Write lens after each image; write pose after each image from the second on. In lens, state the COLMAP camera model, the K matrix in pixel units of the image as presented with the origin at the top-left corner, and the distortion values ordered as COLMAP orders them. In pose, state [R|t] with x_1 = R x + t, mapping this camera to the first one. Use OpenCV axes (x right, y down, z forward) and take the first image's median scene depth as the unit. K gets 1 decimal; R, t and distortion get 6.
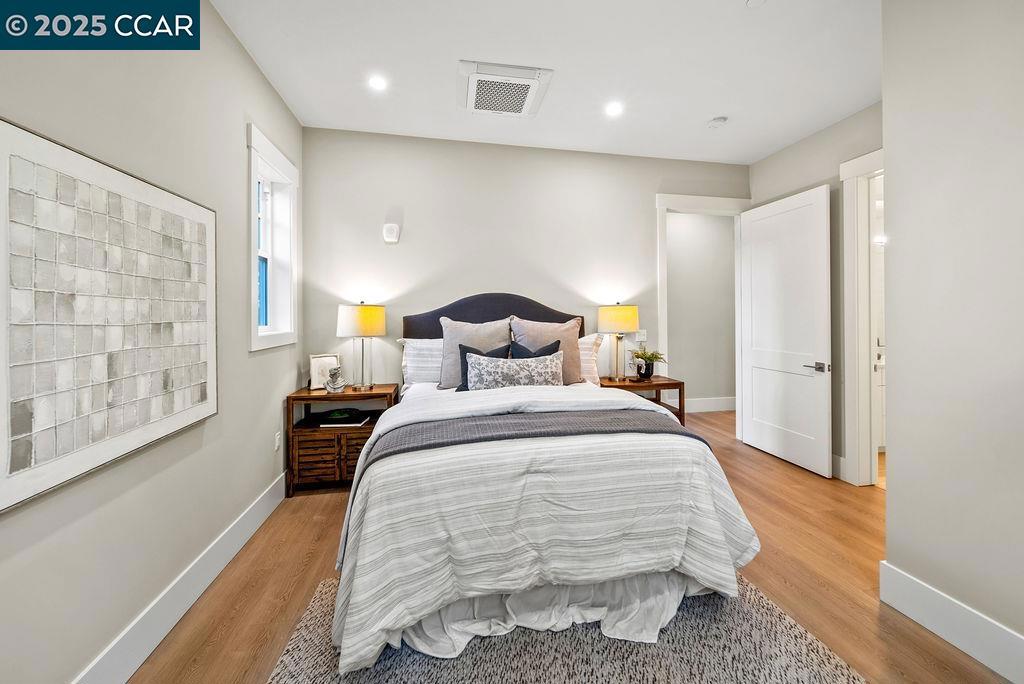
lens RADIAL K [[384.7, 0, 521.7], [0, 384.7, 315.2], [0, 0, 1]] dist [-0.000861, -0.000129]
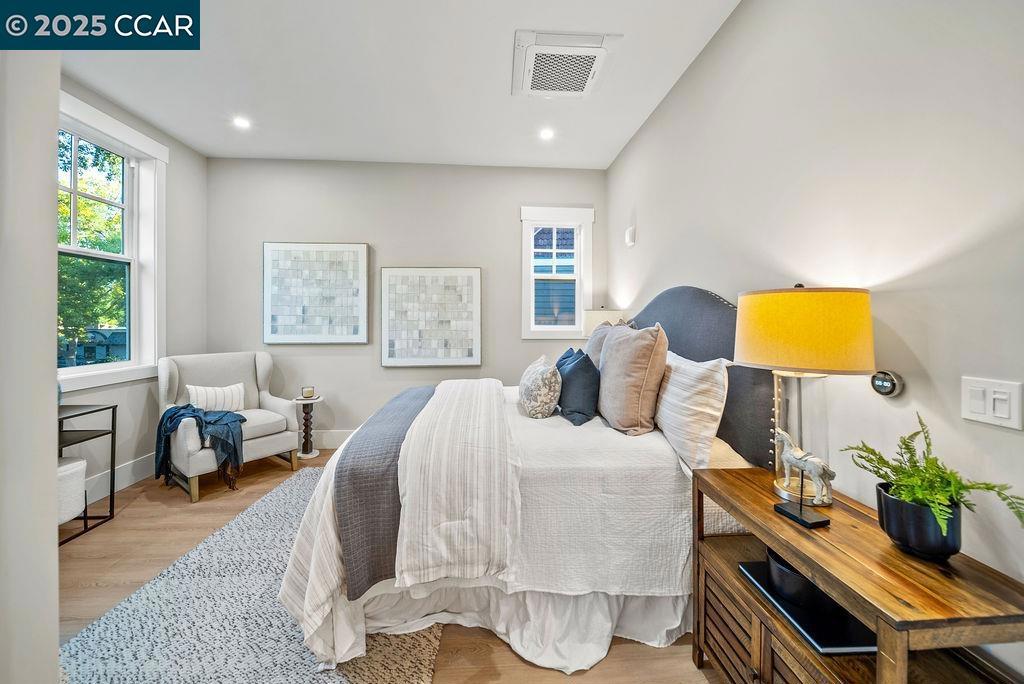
lens RADIAL K [[380.1, 0, 515.3], [0, 380.1, 322.6], [0, 0, 1]] dist [-0.001062, -0.000327]
pose [[-0.130062, 0.006834, -0.991482, 1.487746], [-0.005936, 0.999953, 0.007671, 0.011577], [0.991488, 0.006883, -0.130015, 1.774027]]
